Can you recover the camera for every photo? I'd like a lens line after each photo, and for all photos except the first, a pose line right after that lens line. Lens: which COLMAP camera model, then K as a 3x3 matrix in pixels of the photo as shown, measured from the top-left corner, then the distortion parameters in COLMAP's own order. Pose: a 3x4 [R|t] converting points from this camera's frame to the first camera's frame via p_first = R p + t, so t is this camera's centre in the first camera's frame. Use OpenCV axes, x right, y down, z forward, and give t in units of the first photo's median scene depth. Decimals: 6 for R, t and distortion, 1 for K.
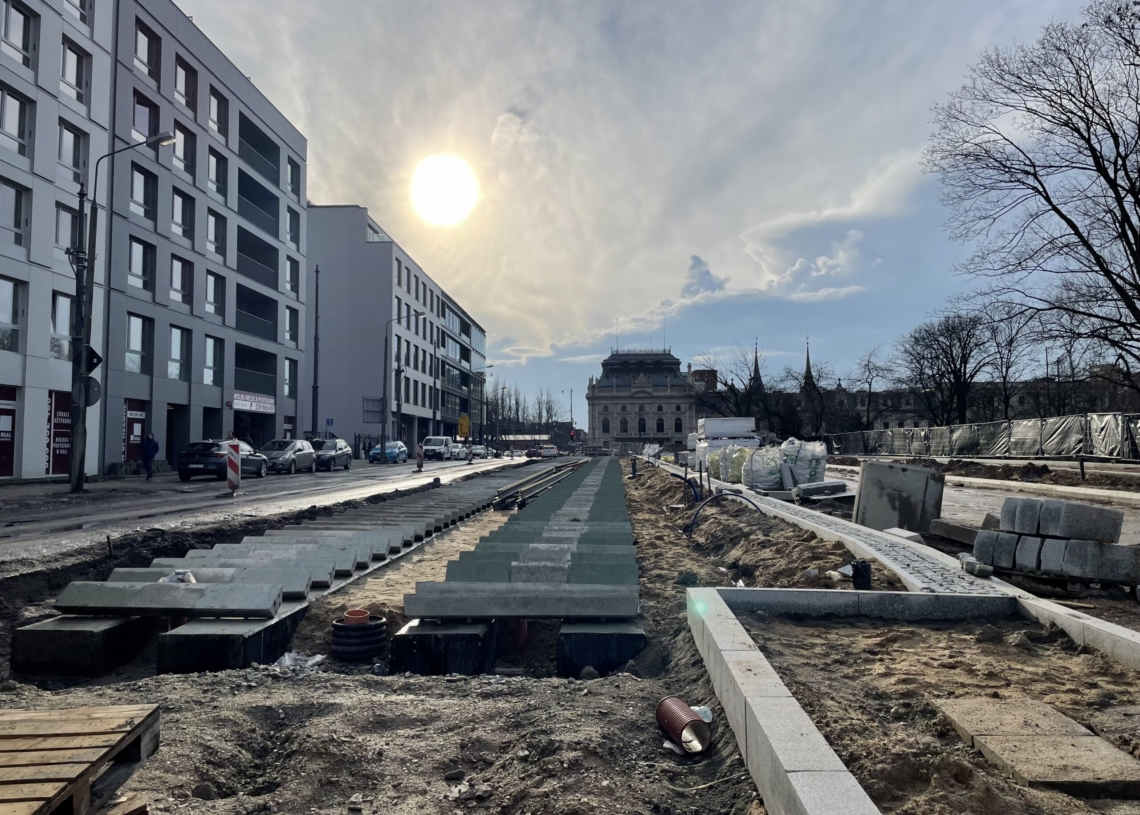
lens RADIAL K [[855.4, 0, 578.5], [0, 855.4, 404.8], [0, 0, 1]] dist [0.100926, -0.129913]
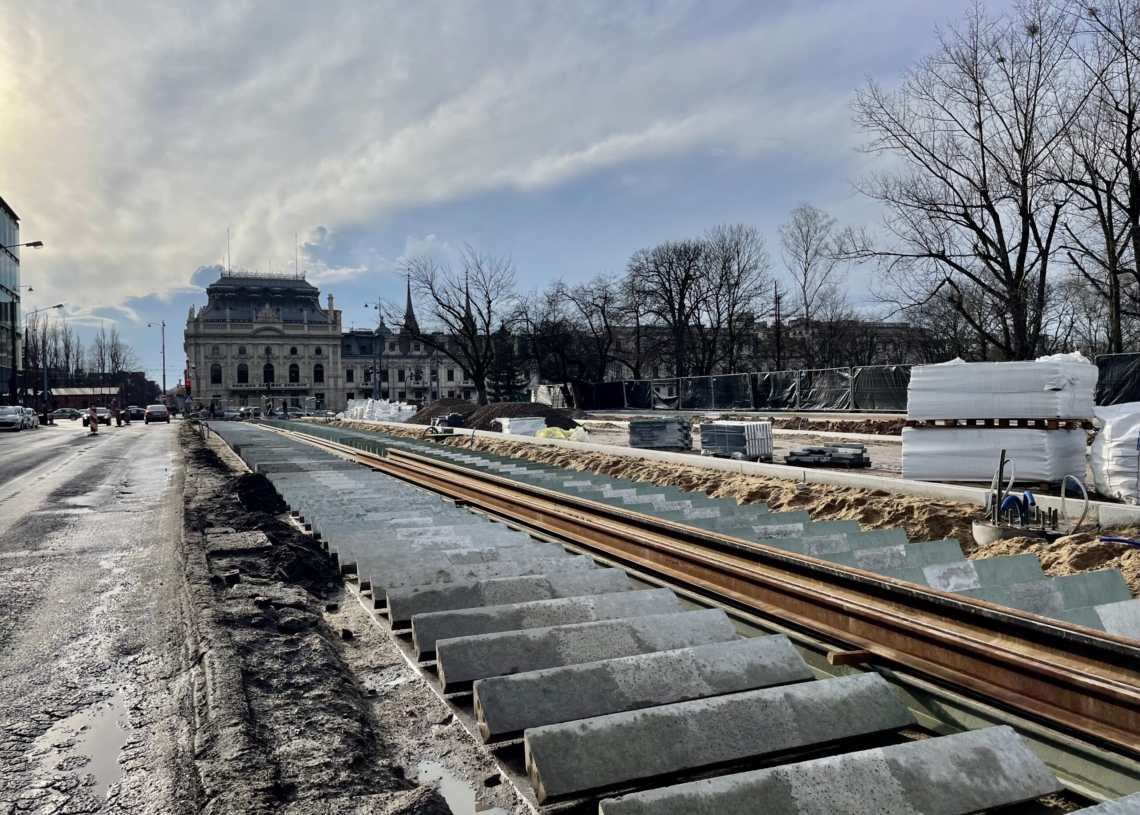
lens RADIAL K [[855.4, 0, 578.5], [0, 855.4, 404.8], [0, 0, 1]] dist [0.100926, -0.129913]
pose [[0.894508, -0.017120, 0.446724, -0.022509], [-0.007806, 0.998516, 0.053898, 0.008199], [-0.446983, -0.051699, 0.893047, 0.188516]]
